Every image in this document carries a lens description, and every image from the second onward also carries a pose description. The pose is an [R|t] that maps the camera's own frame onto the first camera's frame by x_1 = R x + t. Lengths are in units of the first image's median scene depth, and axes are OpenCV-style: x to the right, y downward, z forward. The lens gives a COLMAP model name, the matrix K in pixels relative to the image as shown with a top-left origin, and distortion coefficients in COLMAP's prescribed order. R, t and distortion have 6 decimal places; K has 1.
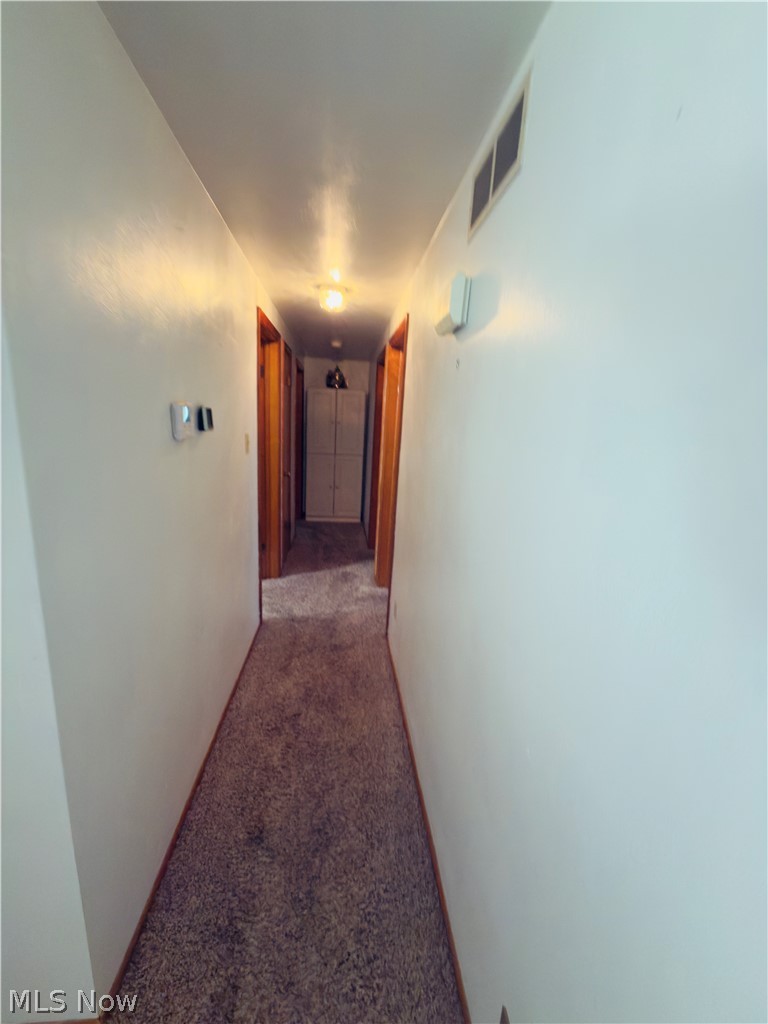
lens RADIAL K [[406.2, 0, 384.0], [0, 406.2, 512.0], [0, 0, 1]] dist [0.000728, 0.000014]
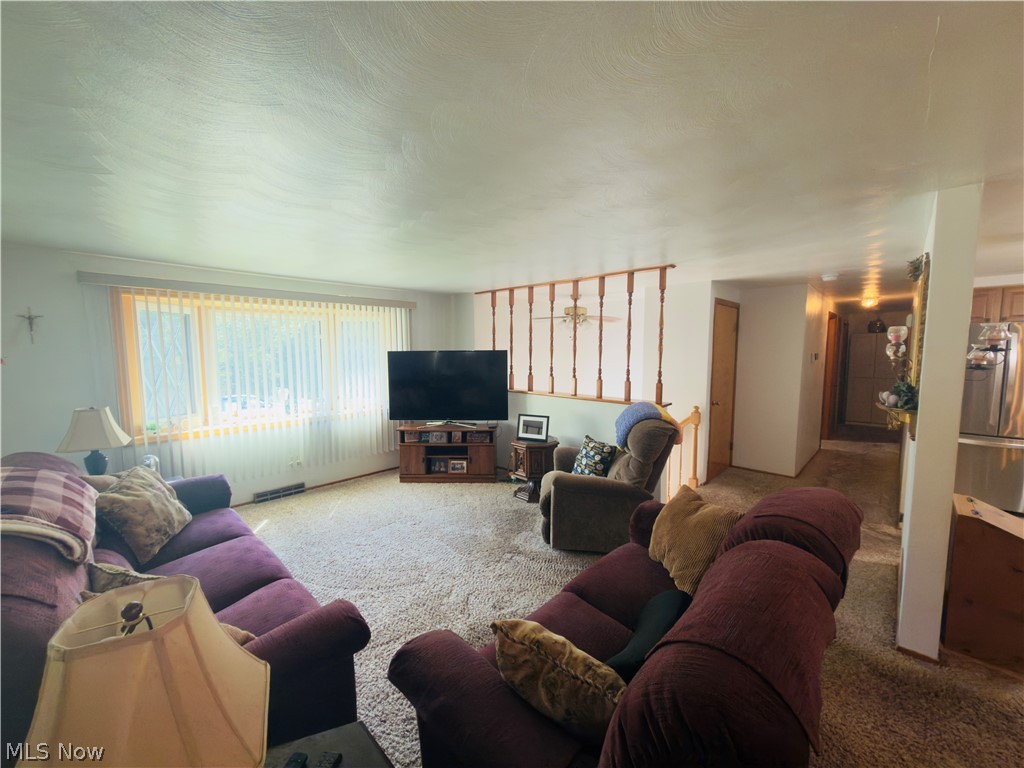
lens RADIAL K [[406.2, 0, 509.5], [0, 406.2, 382.3], [0, 0, 1]] dist [0.000728, 0.000014]
pose [[0.641297, 0.006913, -0.767262, 0.164952], [-0.132831, 0.985862, -0.102141, 0.206484], [0.755708, 0.167419, 0.633148, -0.938471]]
